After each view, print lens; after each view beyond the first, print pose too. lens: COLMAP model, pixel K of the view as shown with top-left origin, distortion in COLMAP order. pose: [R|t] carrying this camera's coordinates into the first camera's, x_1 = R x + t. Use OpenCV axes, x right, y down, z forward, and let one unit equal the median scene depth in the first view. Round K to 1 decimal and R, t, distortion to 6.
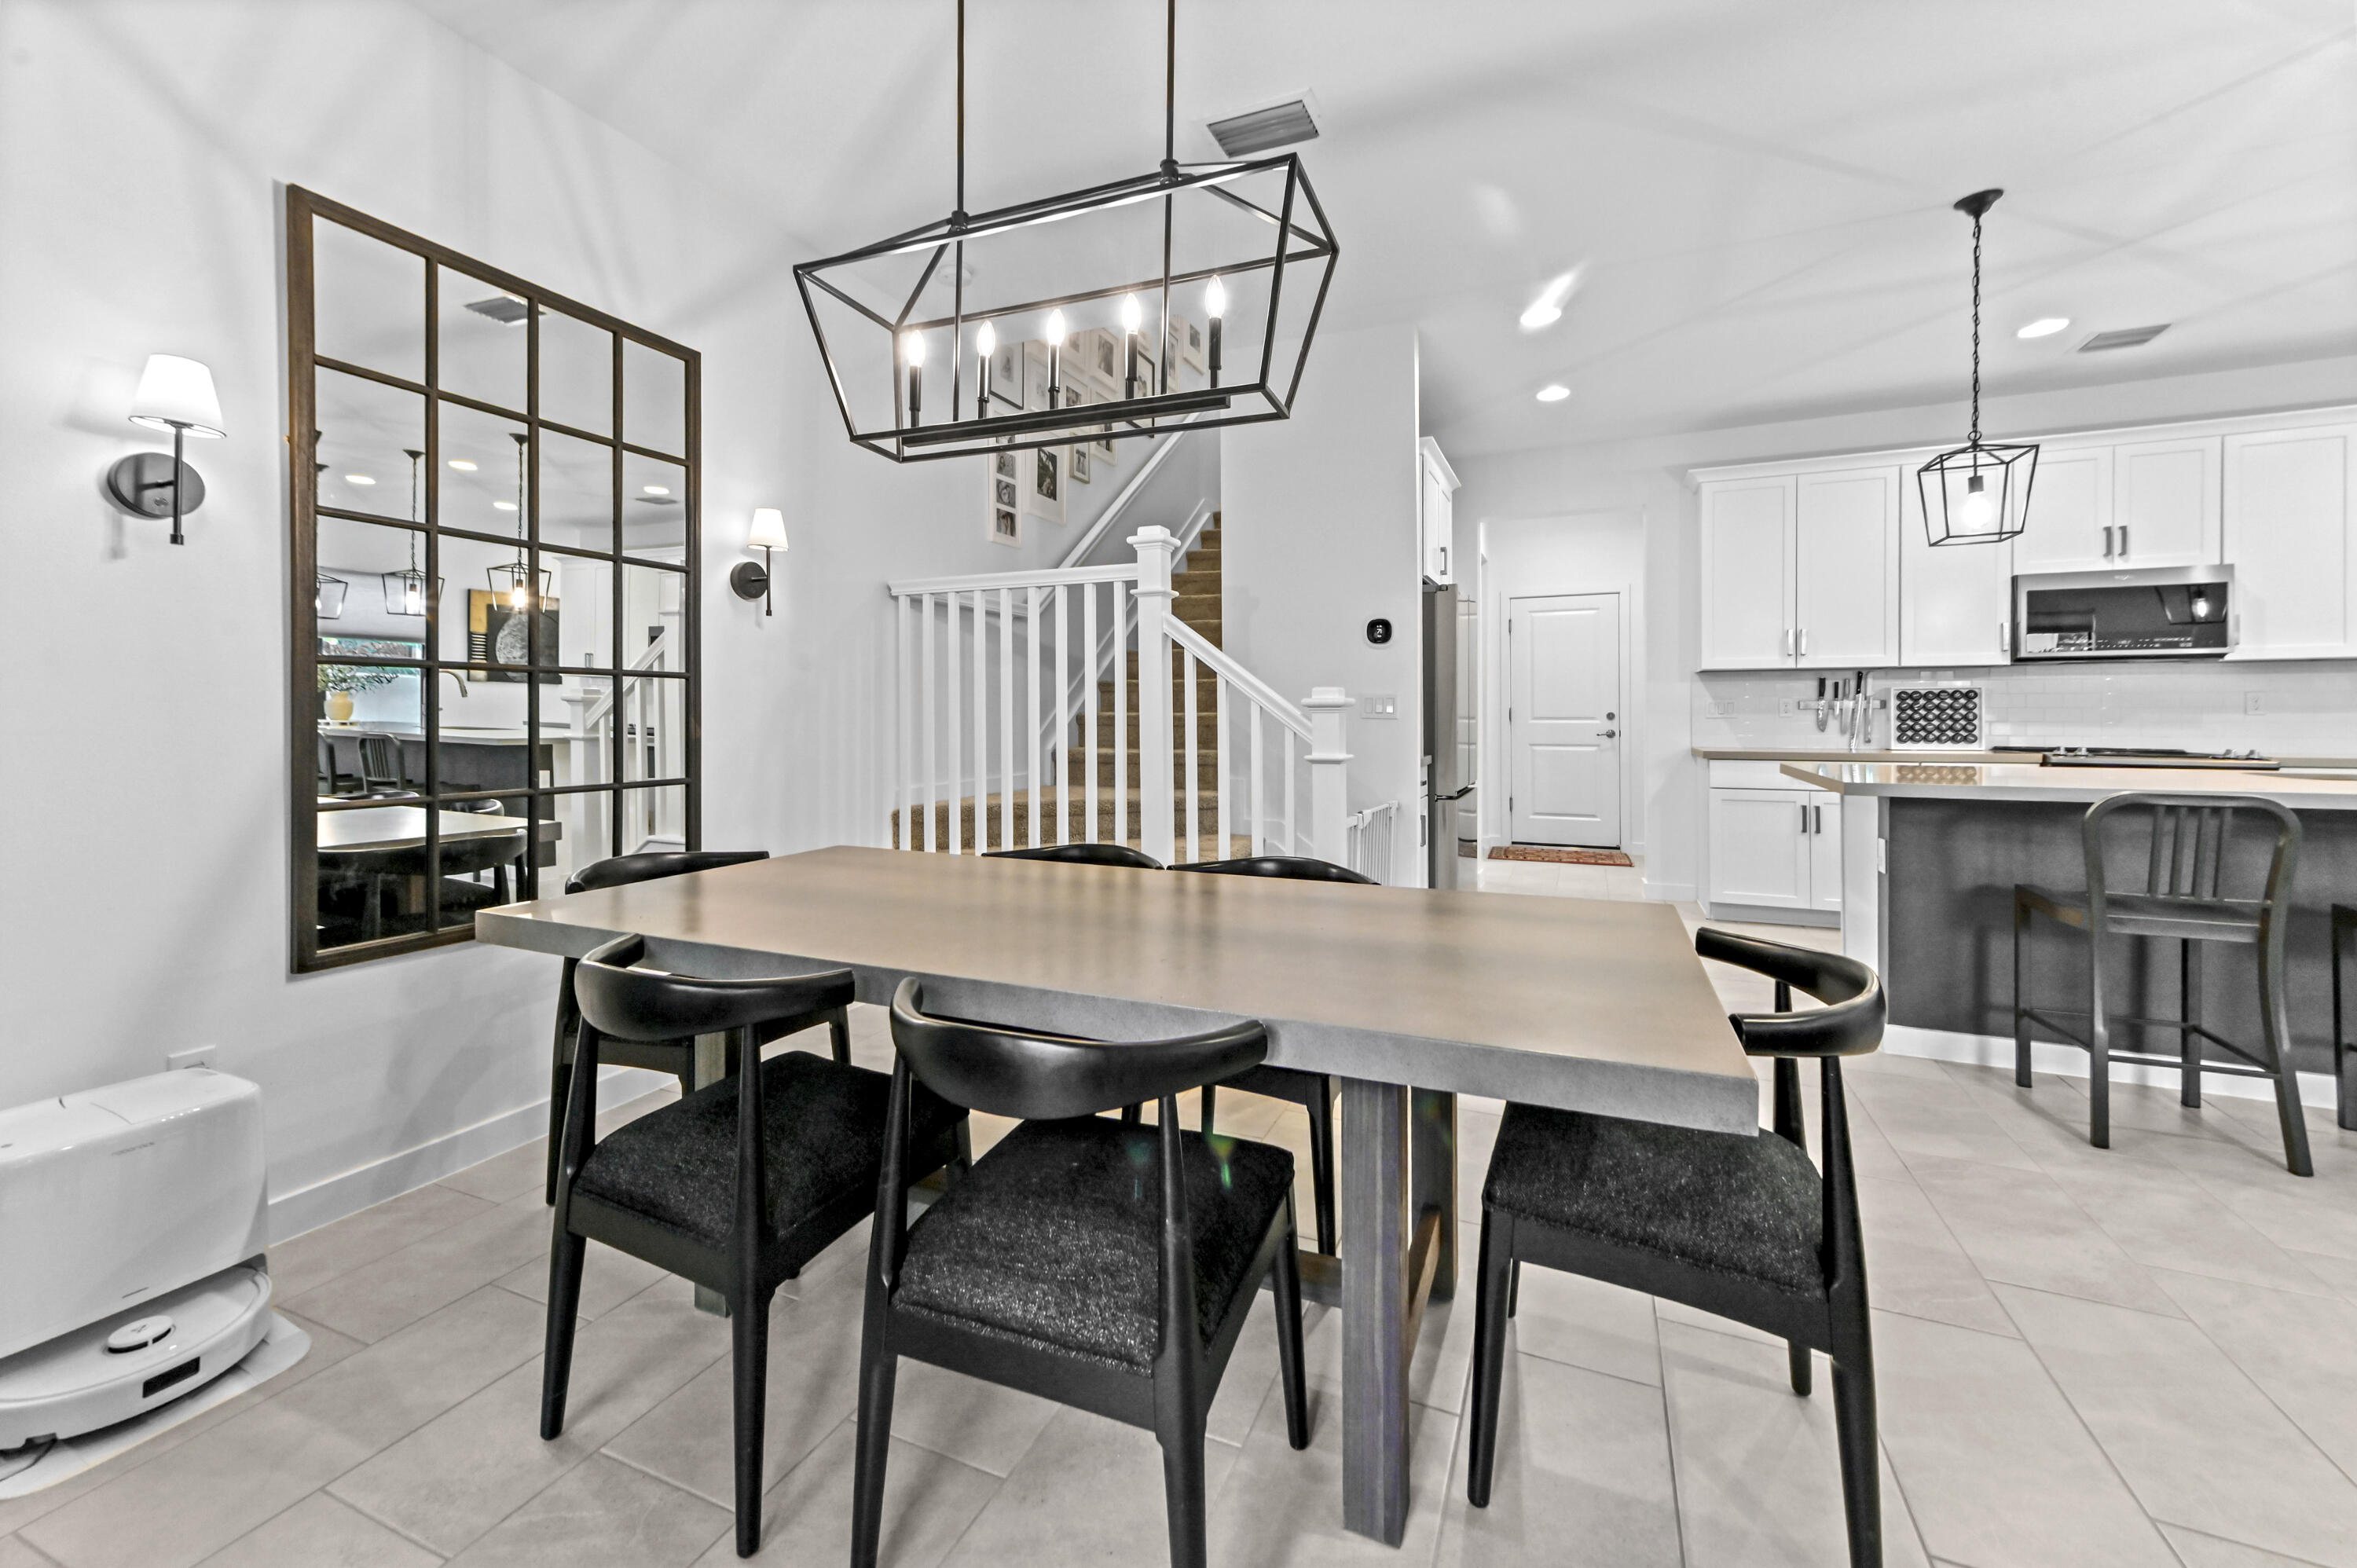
lens RADIAL K [[910.2, 0, 1191.3], [0, 910.2, 704.0], [0, 0, 1]] dist [0.015739, 0.000386]
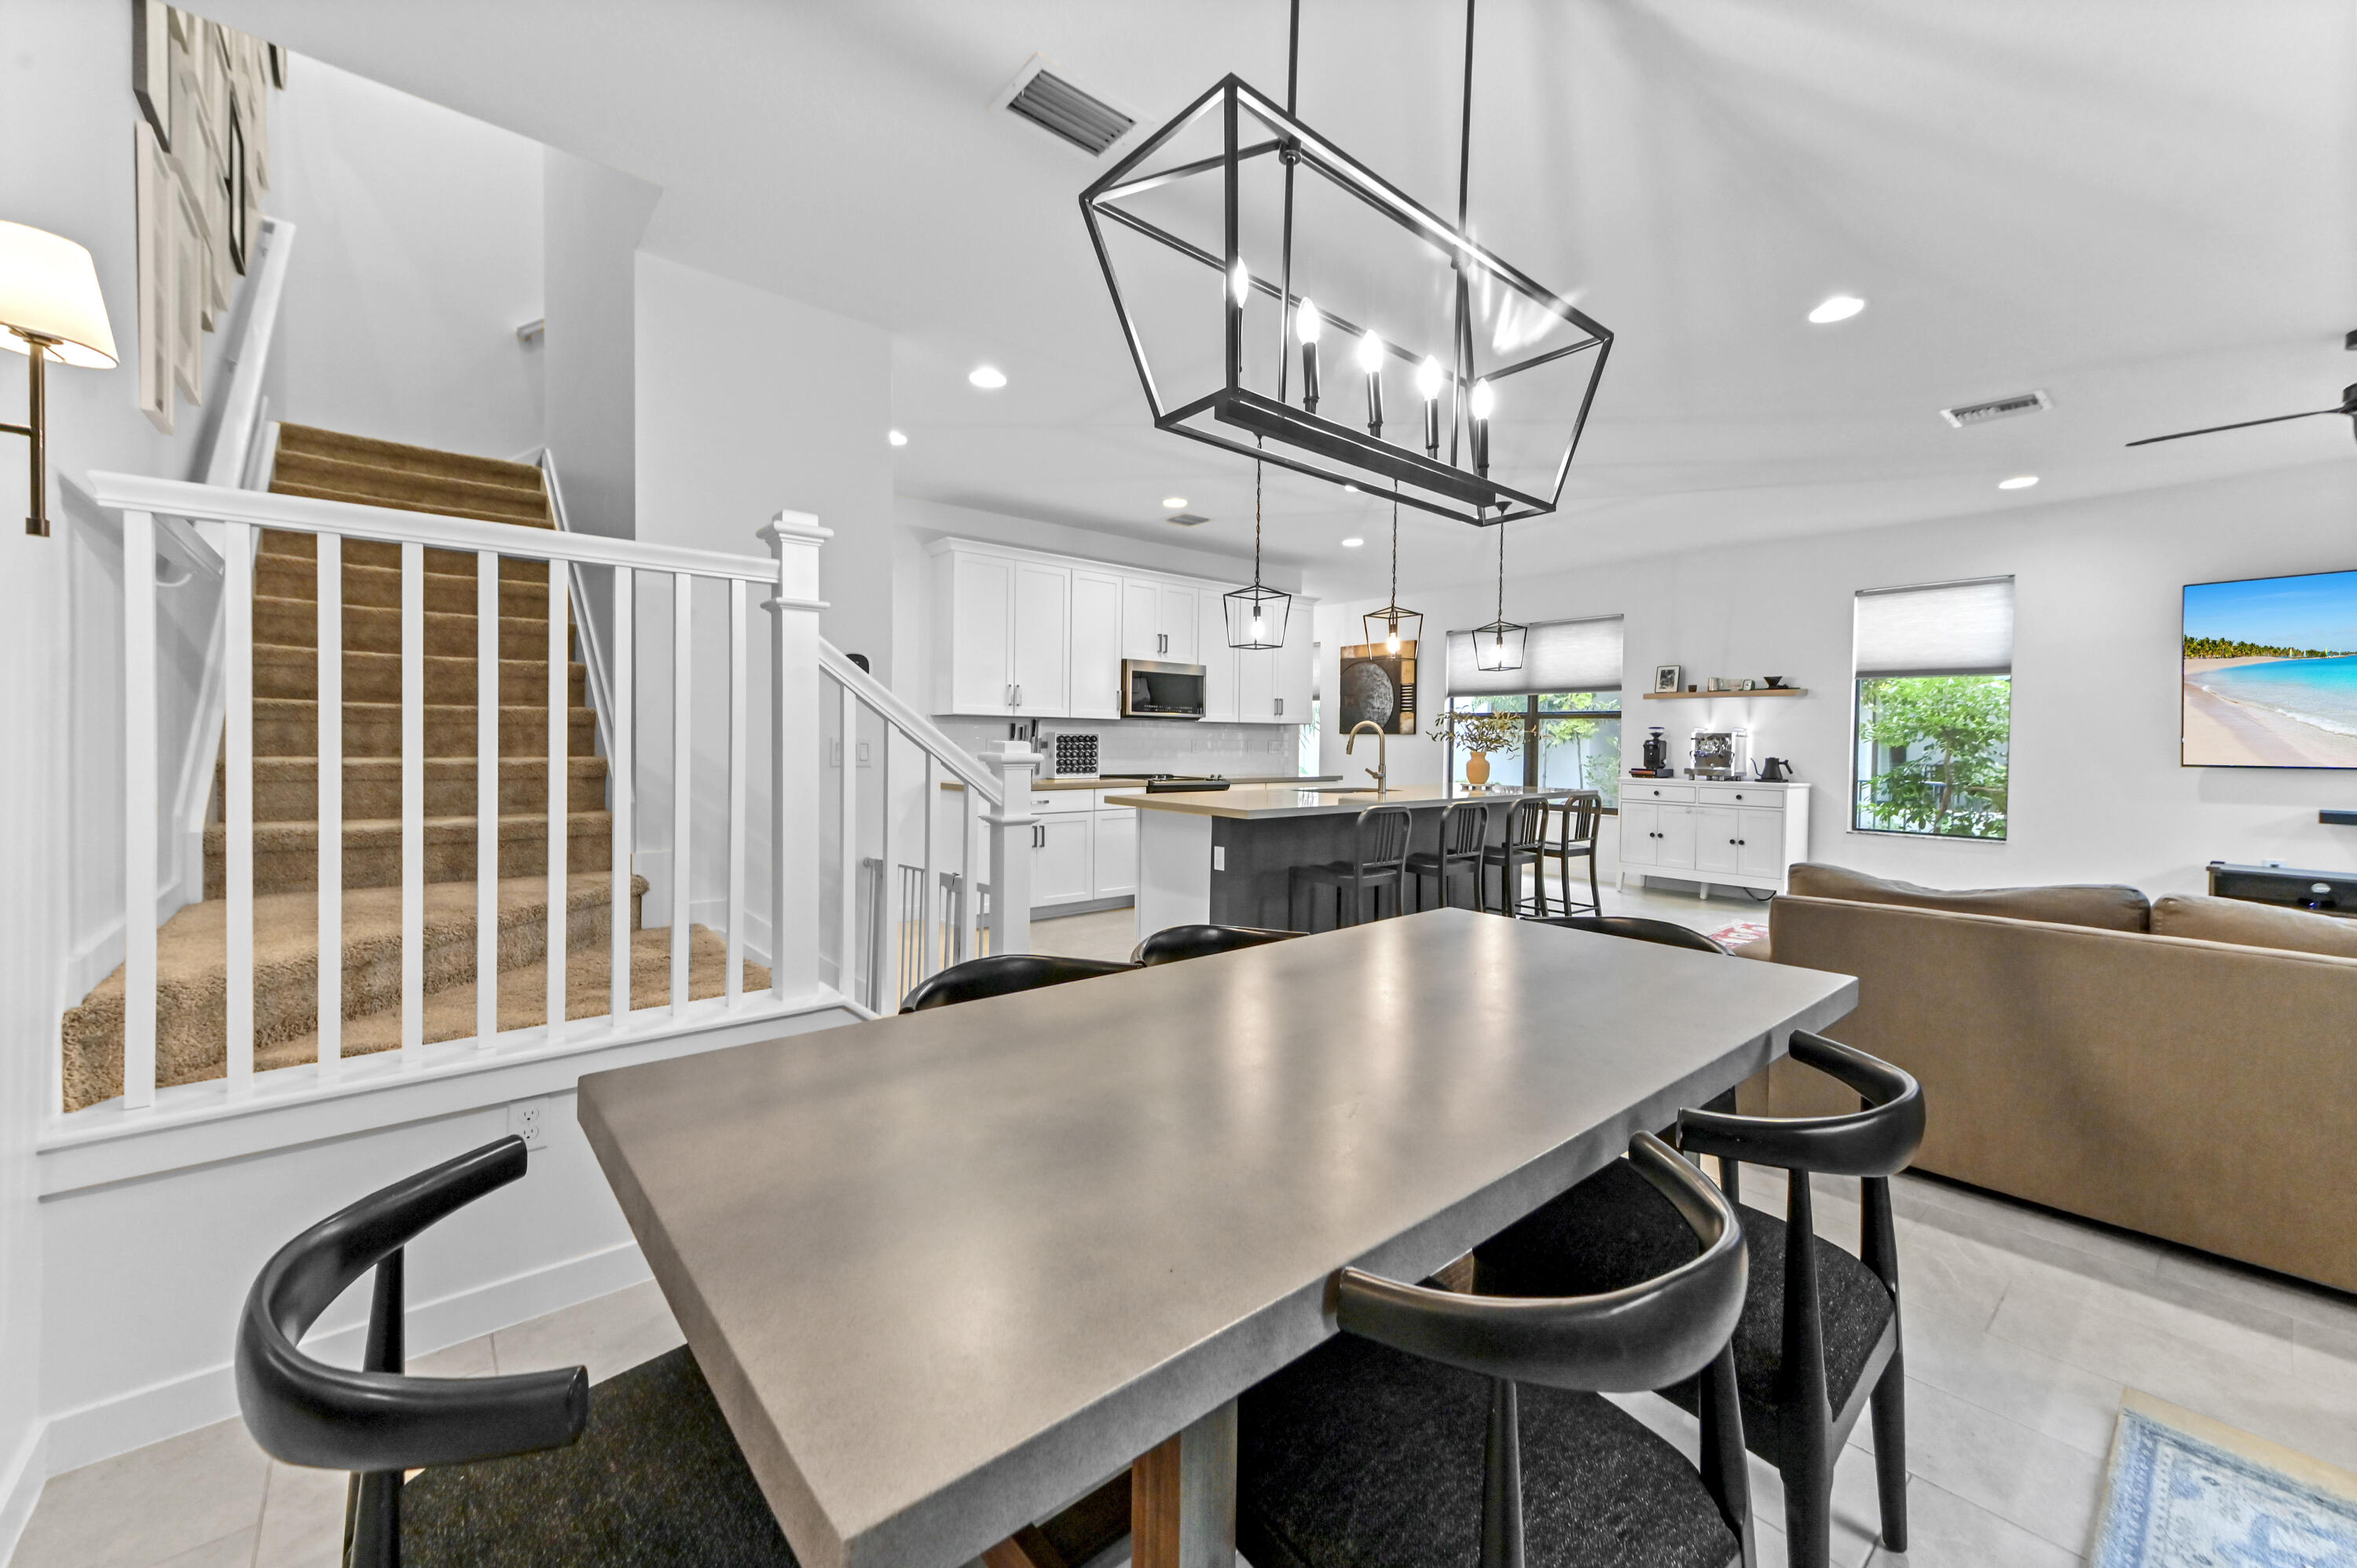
lens RADIAL K [[910.2, 0, 1162.4], [0, 910.2, 761.3], [0, 0, 1]] dist [0.015739, 0.000386]
pose [[0.445822, -0.013441, 0.895021, -0.363479], [-0.022345, 0.999409, 0.026139, -0.014427], [-0.894843, -0.031652, 0.445258, 0.275437]]
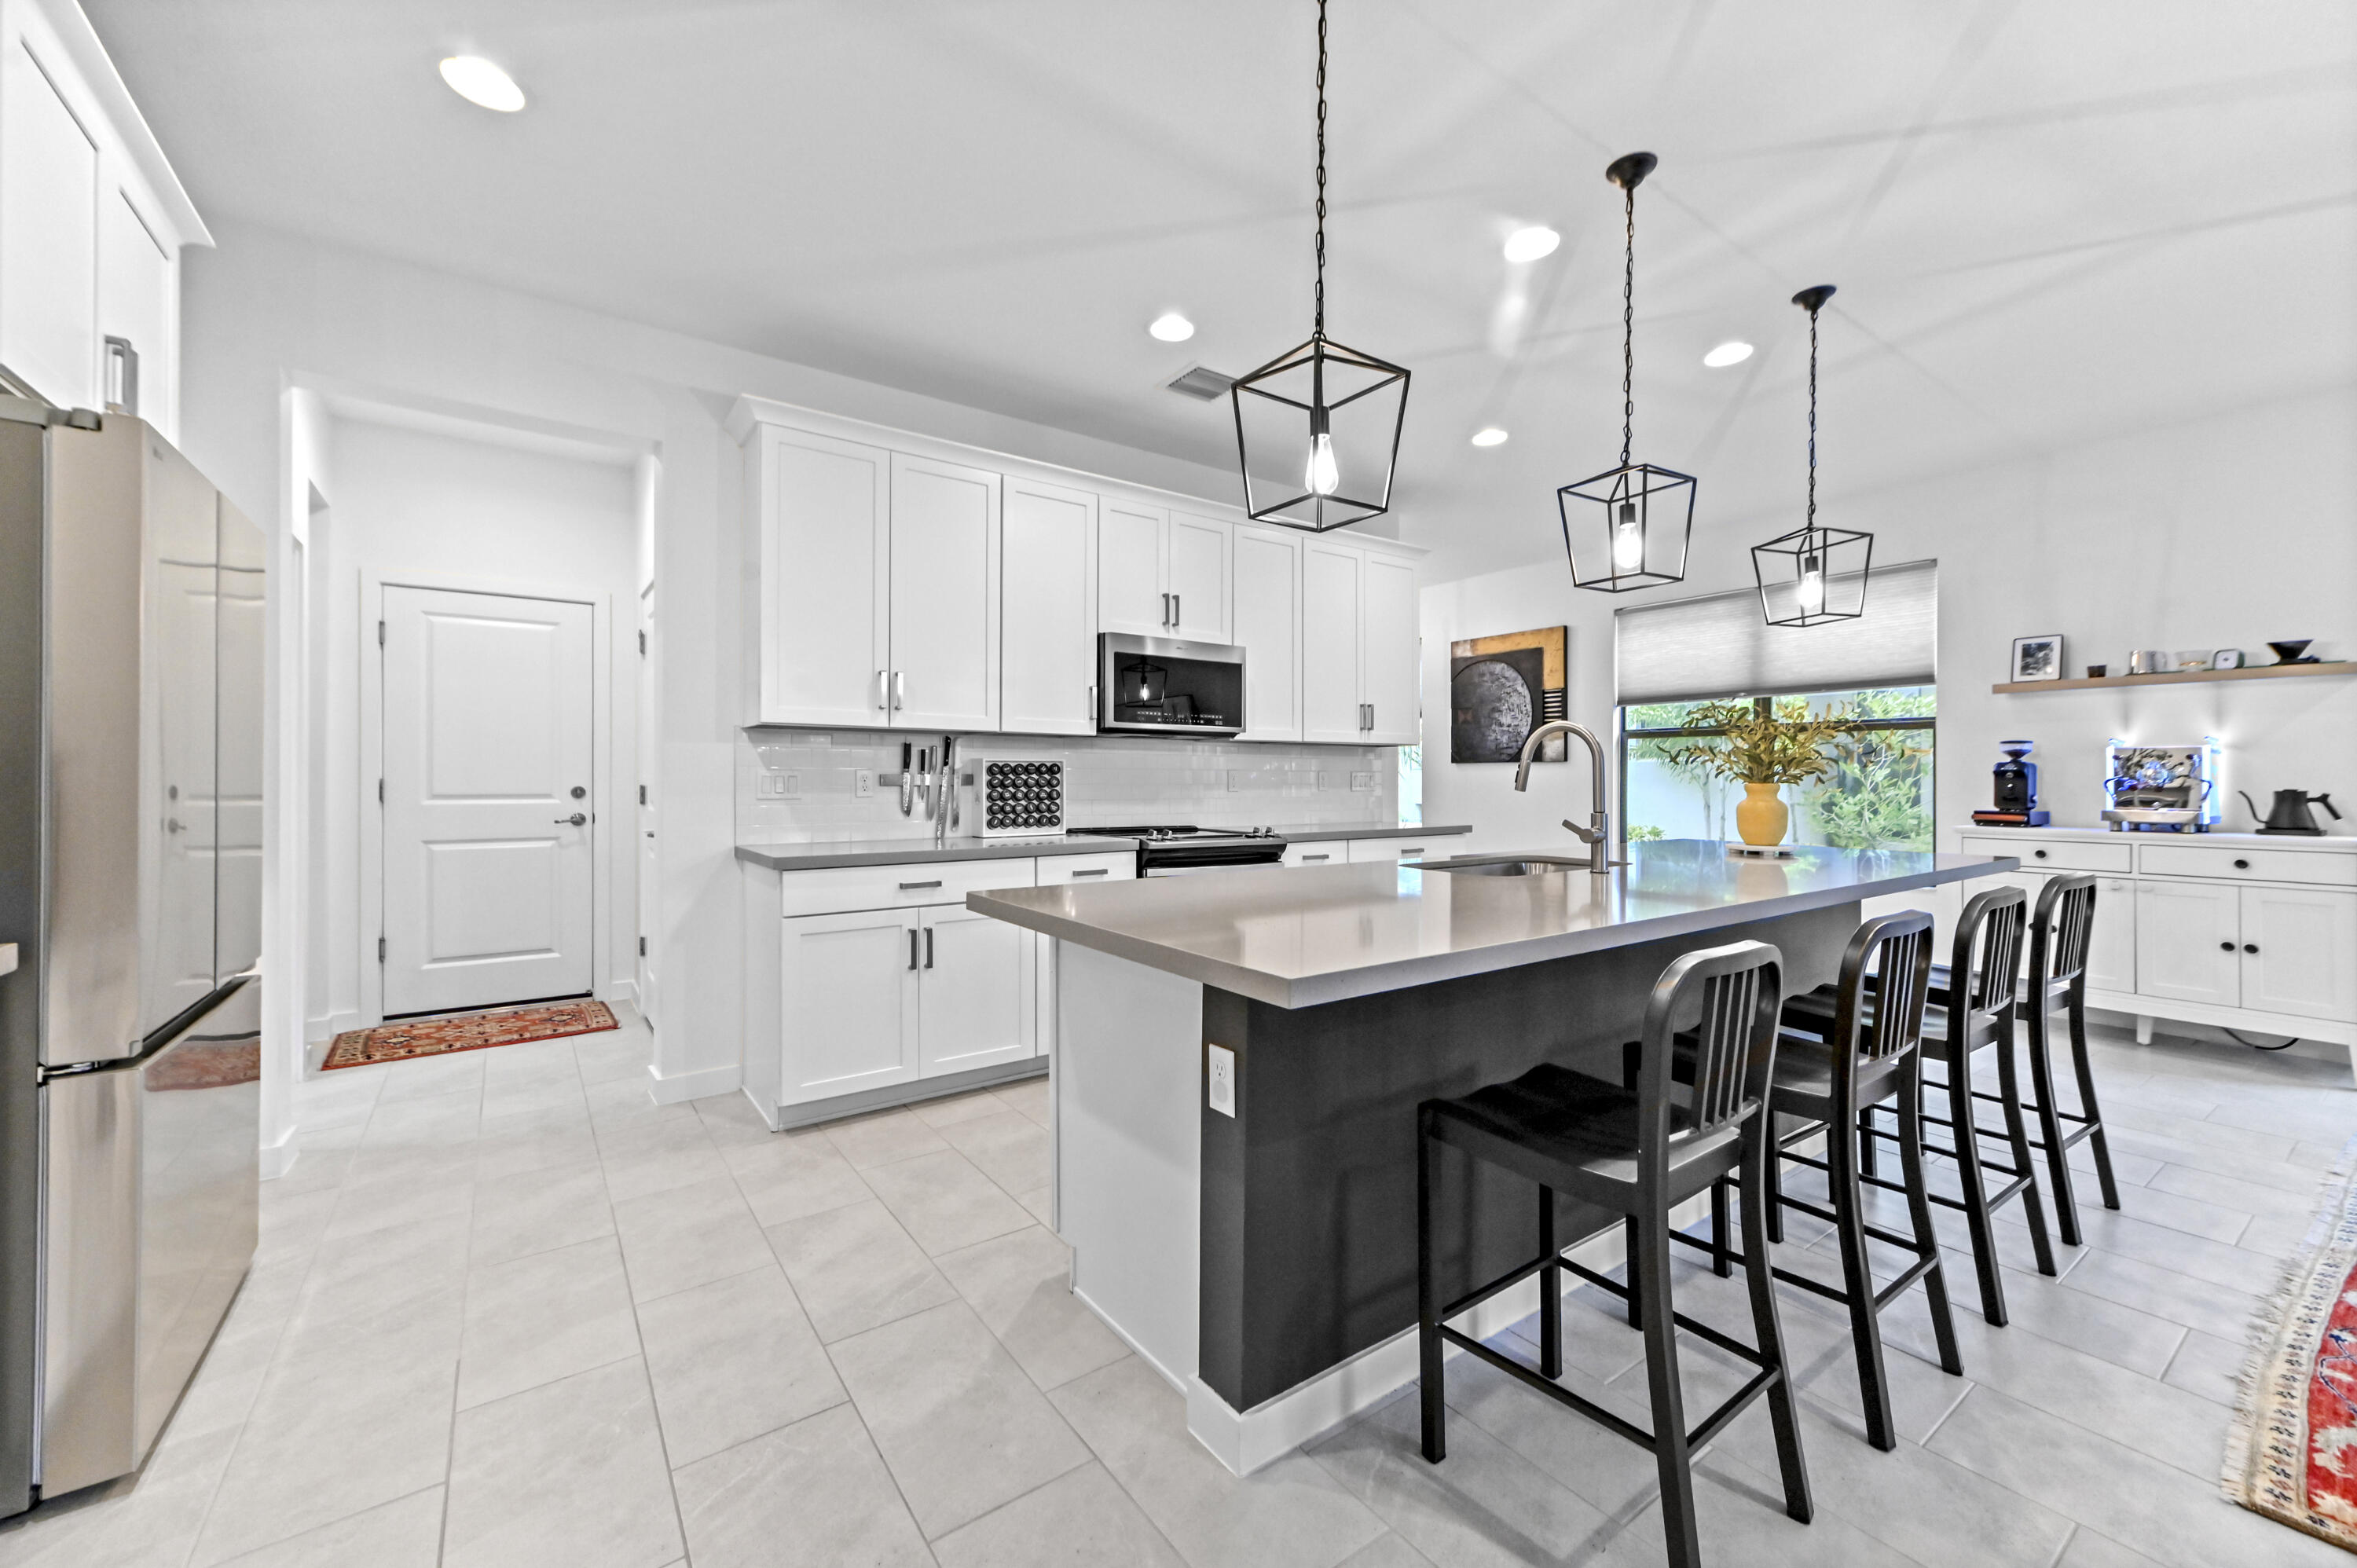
lens RADIAL K [[910.2, 0, 1172.4], [0, 910.2, 782.4], [0, 0, 1]] dist [0.015739, 0.000386]
pose [[0.511557, 0.000824, 0.859249, 0.180297], [-0.011595, 0.999915, 0.005944, -0.004278], [-0.859171, -0.013004, 0.511523, 0.474065]]
